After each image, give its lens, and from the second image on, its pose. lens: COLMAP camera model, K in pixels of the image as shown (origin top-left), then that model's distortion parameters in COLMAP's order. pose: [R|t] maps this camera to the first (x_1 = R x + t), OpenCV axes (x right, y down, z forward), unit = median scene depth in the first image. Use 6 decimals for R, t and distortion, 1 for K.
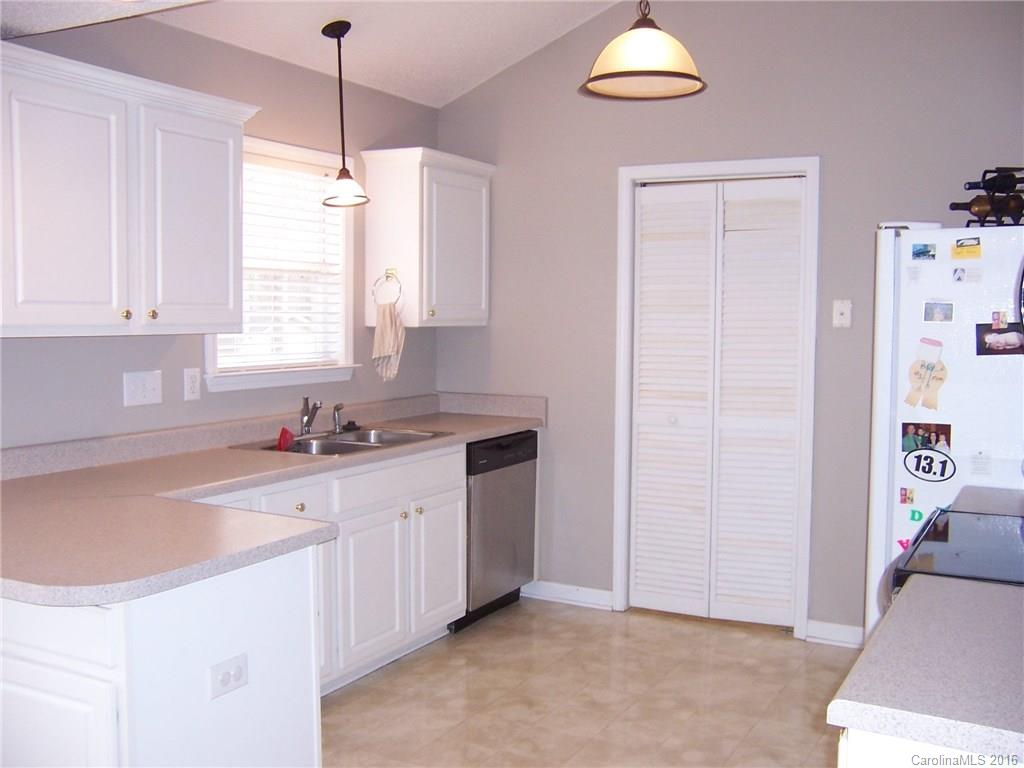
lens RADIAL K [[988.3, 0, 512.0], [0, 988.3, 384.0], [0, 0, 1]] dist [-0.156066, 0.230962]
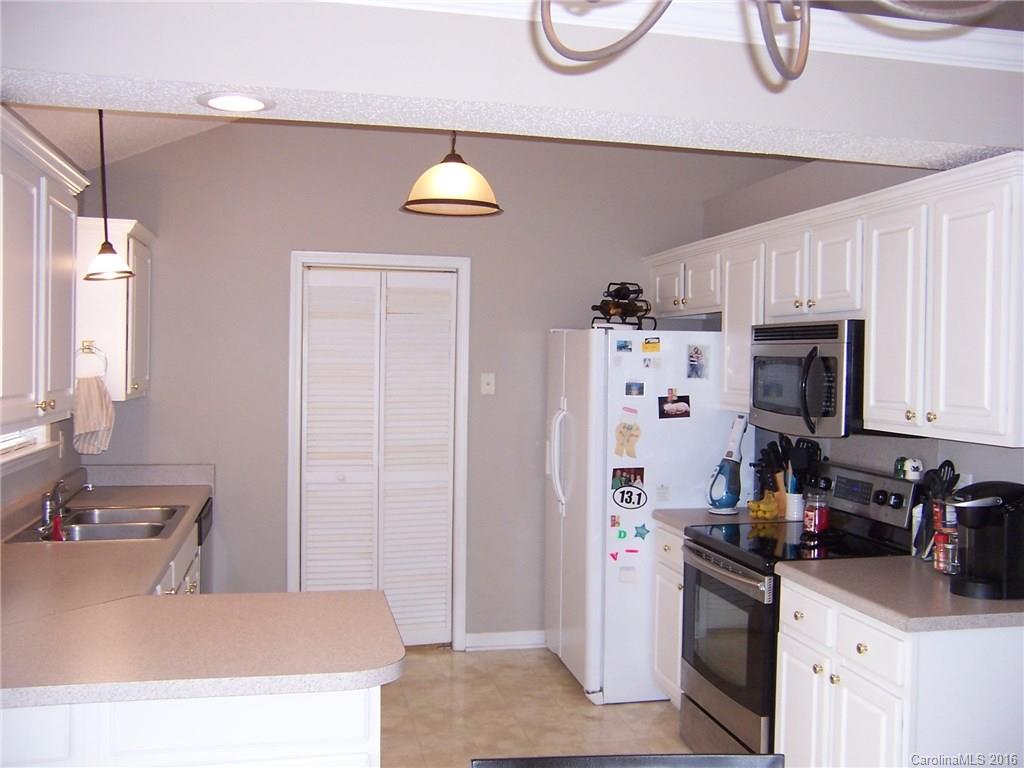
lens RADIAL K [[988.3, 0, 512.0], [0, 988.3, 384.0], [0, 0, 1]] dist [-0.156066, 0.230962]
pose [[0.760918, -0.011193, 0.648752, -0.618053], [0.038699, 0.998854, -0.028157, -0.046545], [-0.647693, 0.046531, 0.760479, 0.015933]]
